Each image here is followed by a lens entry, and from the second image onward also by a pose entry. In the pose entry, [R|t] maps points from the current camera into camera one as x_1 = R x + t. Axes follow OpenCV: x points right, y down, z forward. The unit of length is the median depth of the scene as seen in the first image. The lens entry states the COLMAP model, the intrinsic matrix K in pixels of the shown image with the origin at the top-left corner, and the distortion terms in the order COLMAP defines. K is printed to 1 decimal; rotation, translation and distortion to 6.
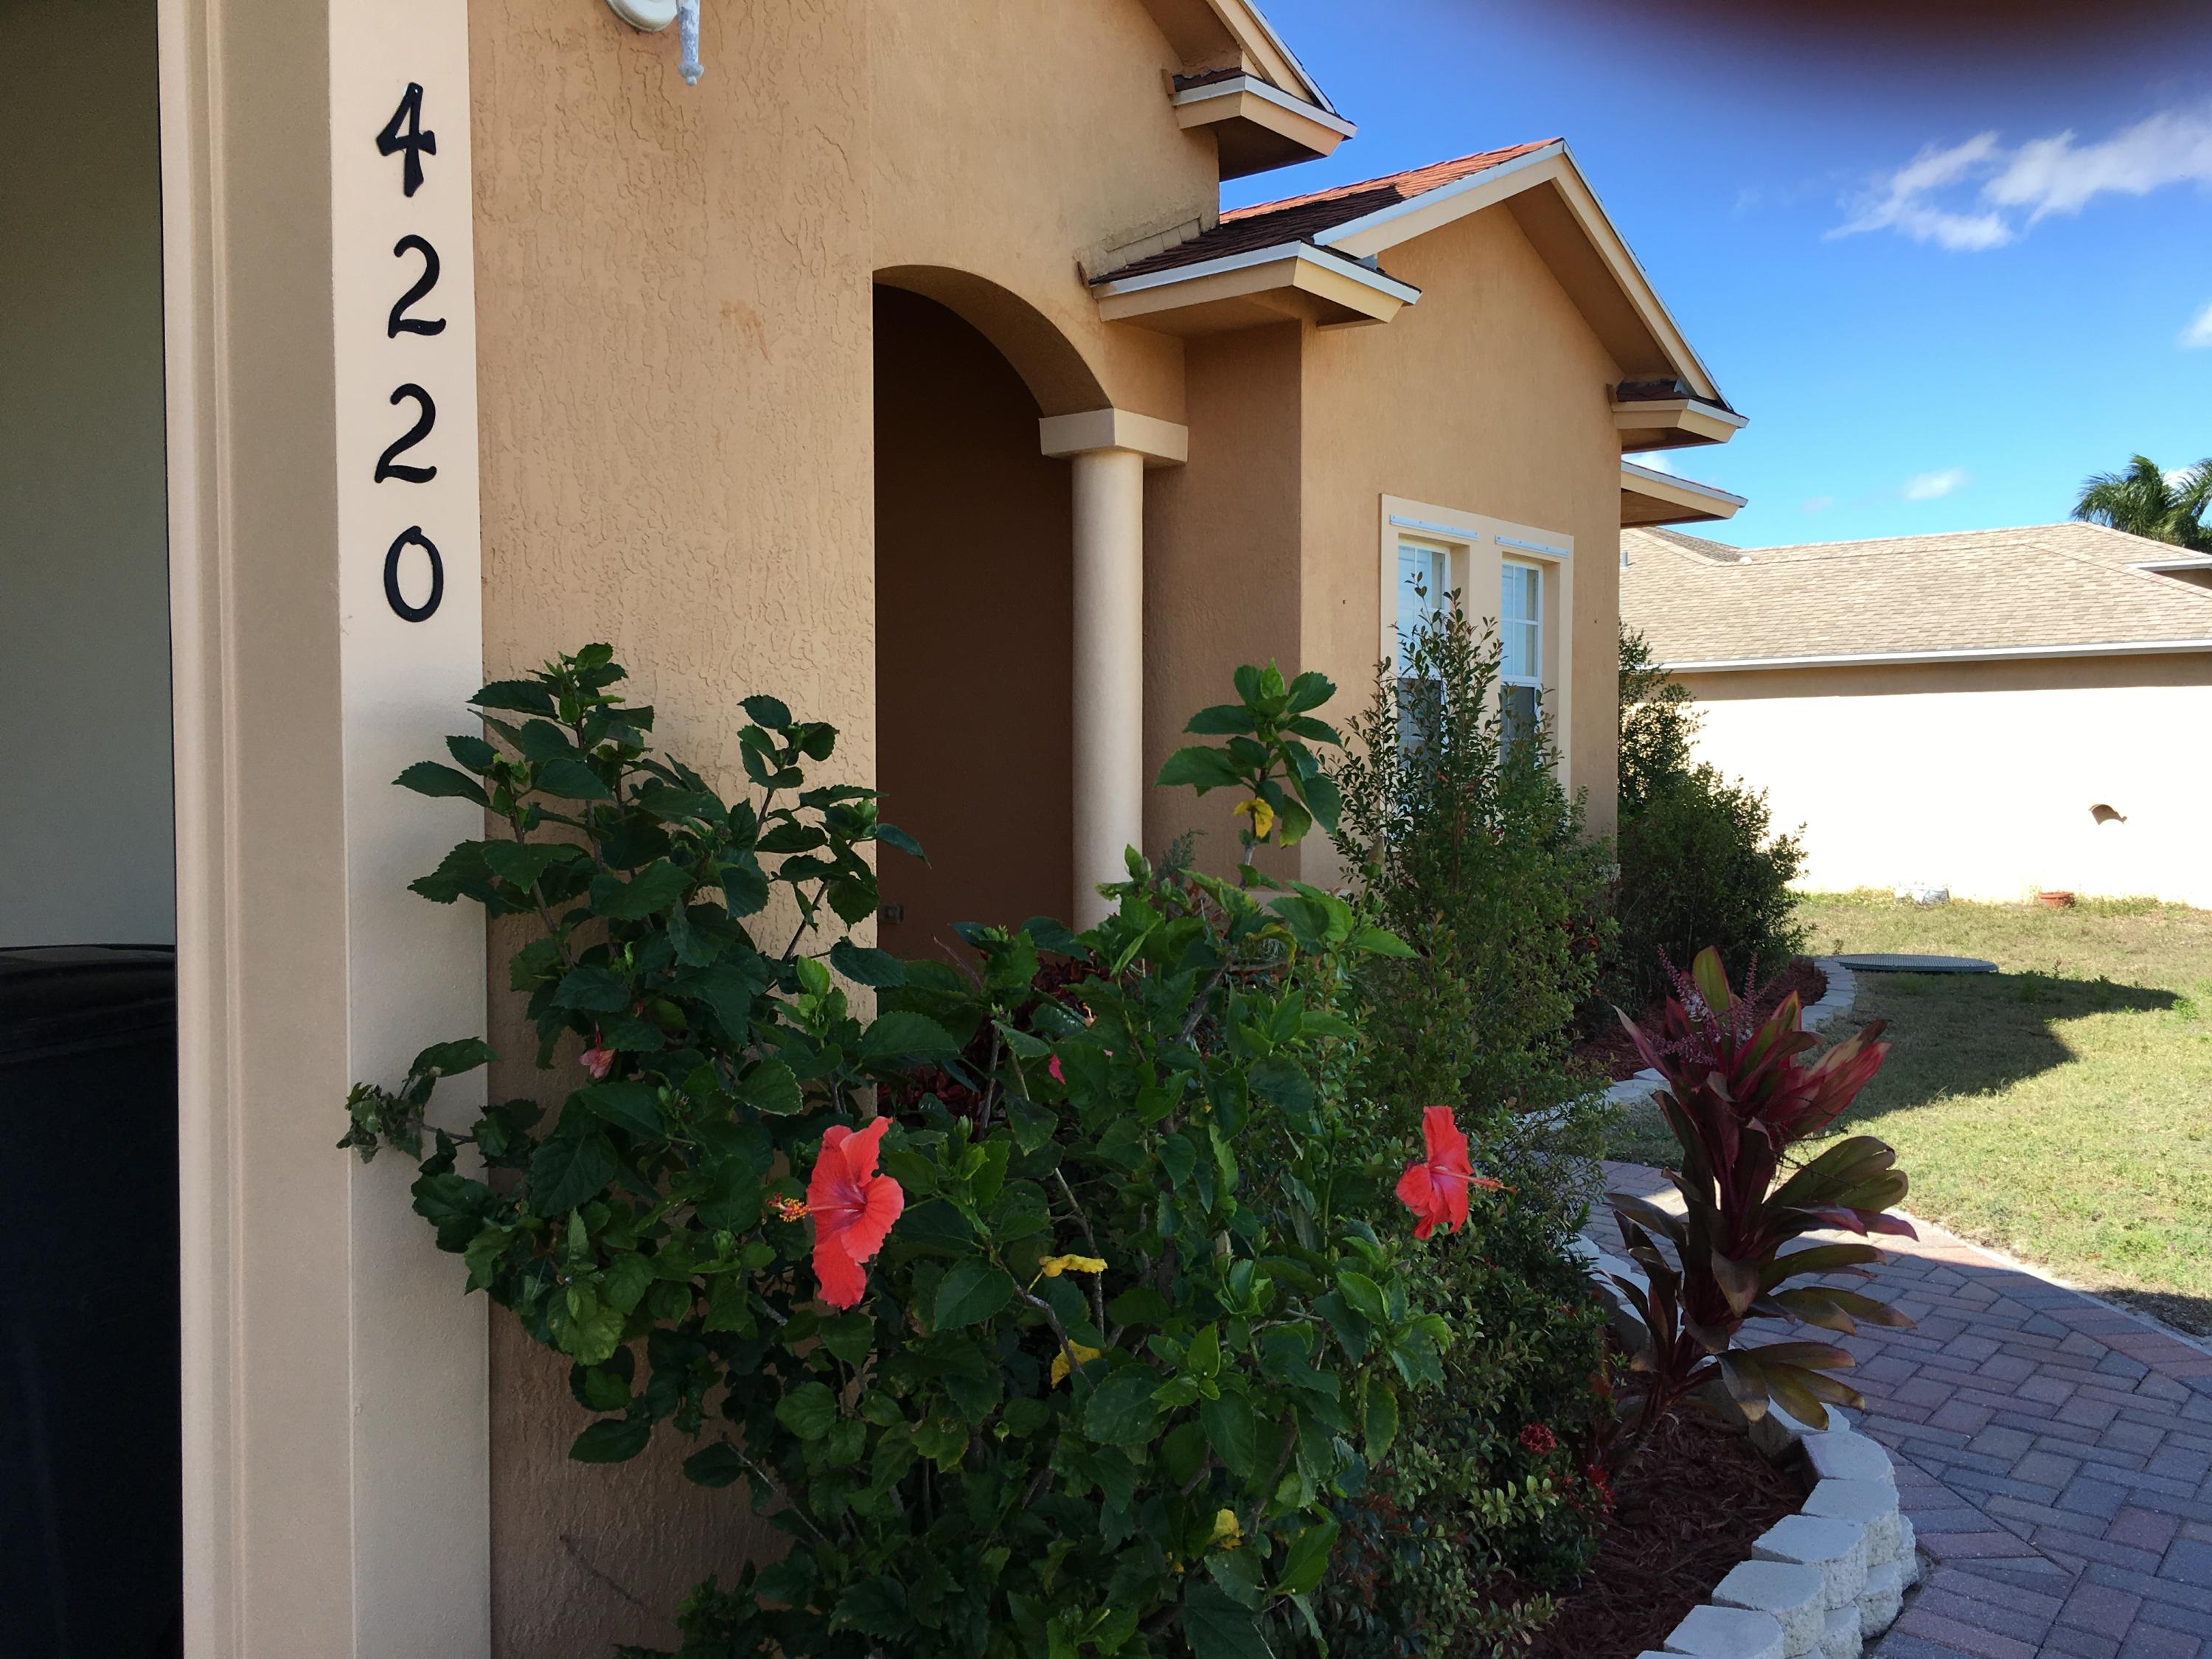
lens RADIAL K [[1890.2, 0, 1106.0], [0, 1890.2, 829.5], [0, 0, 1]] dist [-0.003154, -0.001367]
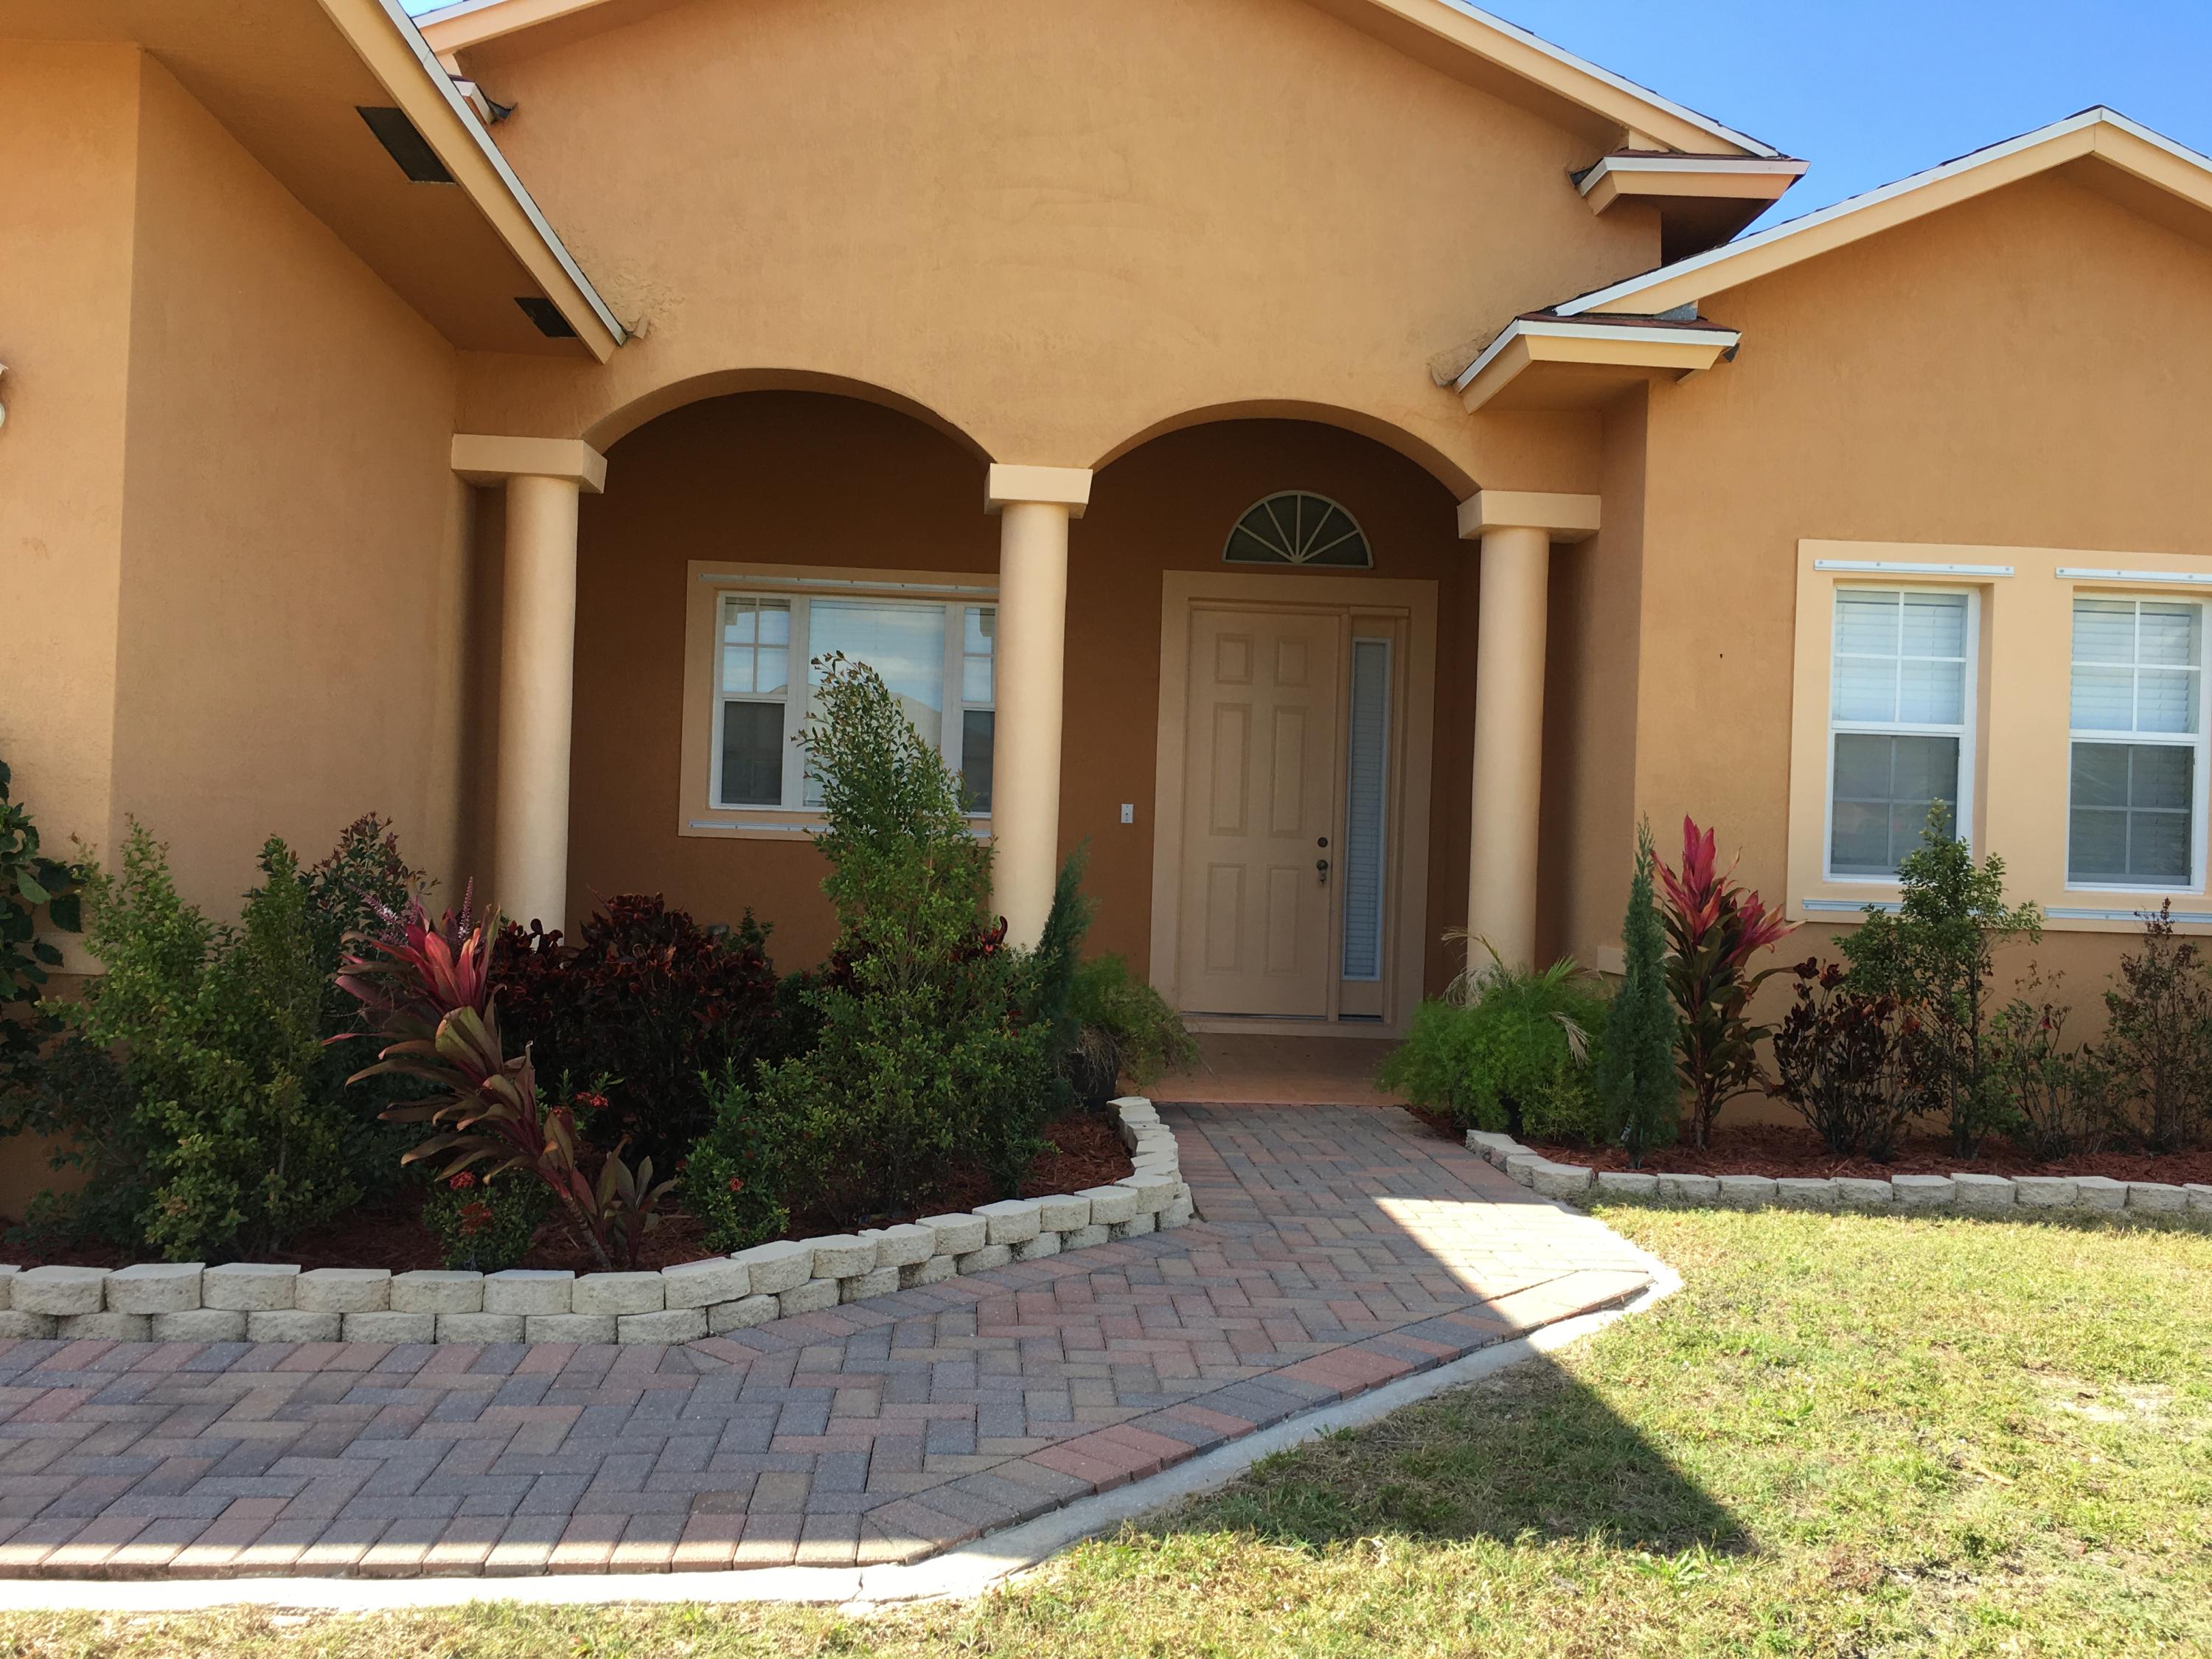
lens RADIAL K [[1822.2, 0, 1106.0], [0, 1822.2, 829.5], [0, 0, 1]] dist [0.012919, 0.008222]
pose [[0.658545, 0.018178, -0.752322, 0.664102], [-0.059619, 0.997826, -0.028078, 0.017943], [0.750176, 0.063343, 0.658197, 0.147145]]
